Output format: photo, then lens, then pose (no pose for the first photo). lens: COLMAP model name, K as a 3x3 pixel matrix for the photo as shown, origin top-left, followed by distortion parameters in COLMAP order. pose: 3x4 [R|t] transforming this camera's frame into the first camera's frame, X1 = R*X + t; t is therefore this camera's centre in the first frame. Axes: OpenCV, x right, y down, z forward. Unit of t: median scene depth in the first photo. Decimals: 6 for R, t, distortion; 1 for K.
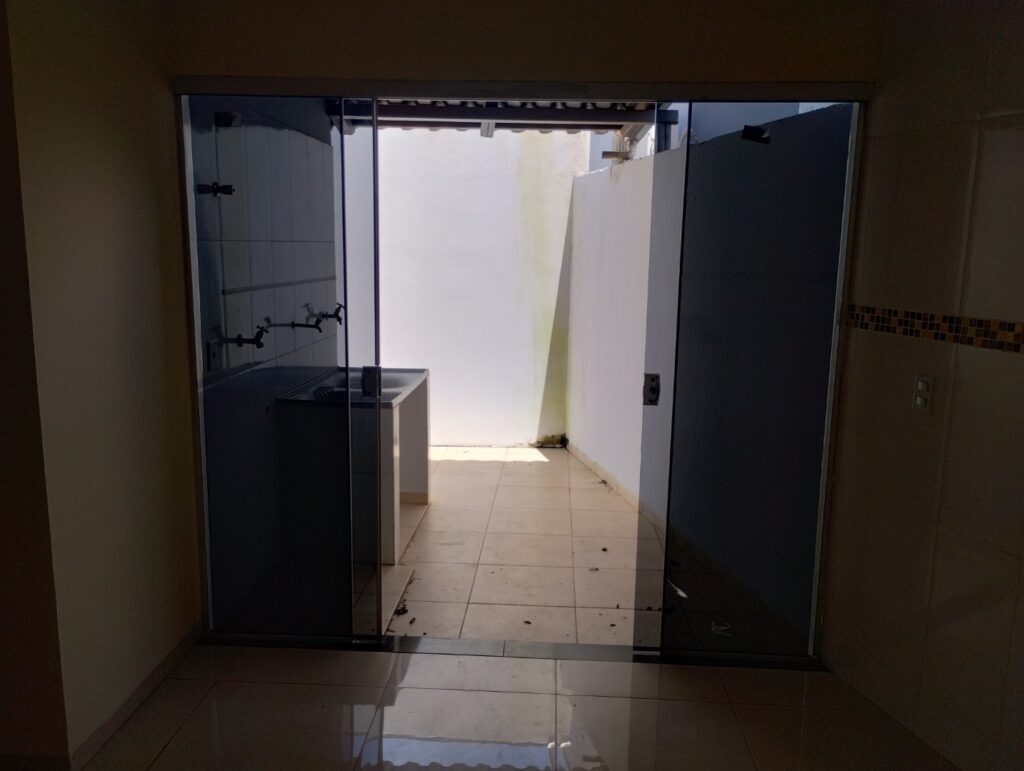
lens RADIAL K [[857.9, 0, 513.4], [0, 857.9, 388.0], [0, 0, 1]] dist [0.052584, -0.069803]
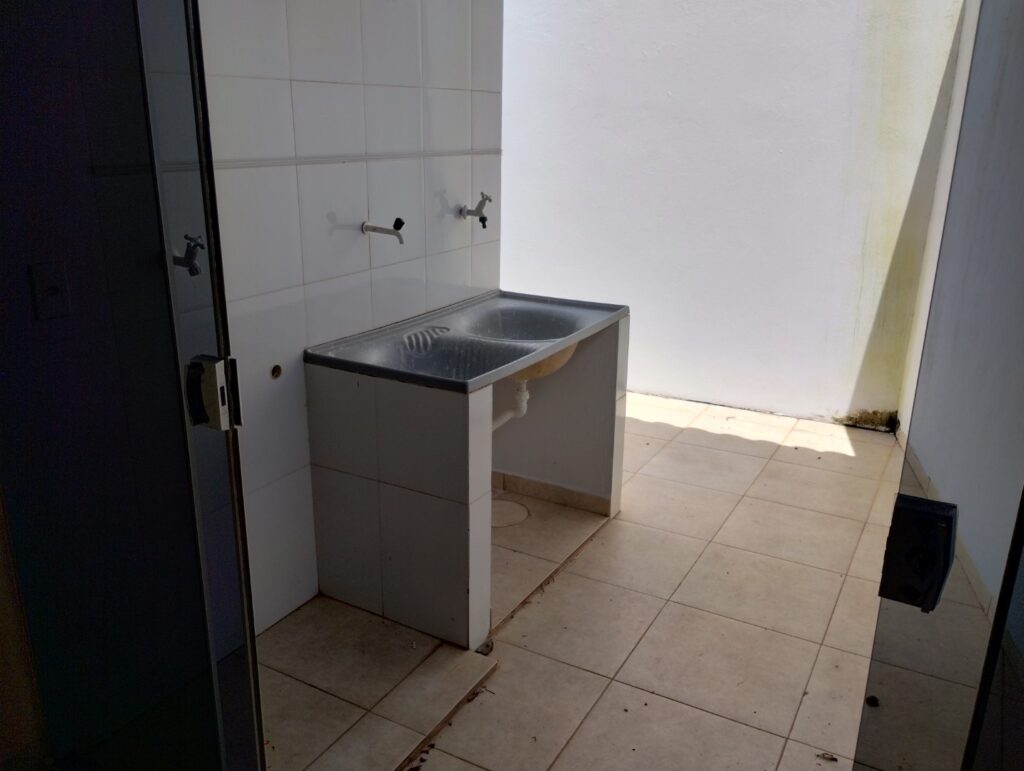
lens RADIAL K [[857.9, 0, 510.2], [0, 857.9, 383.5], [0, 0, 1]] dist [0.052584, -0.069803]
pose [[0.897396, 0.133435, -0.420567, 0.074152], [-0.075859, 0.985642, 0.150851, -0.043579], [0.434657, -0.103469, 0.894633, 0.330053]]
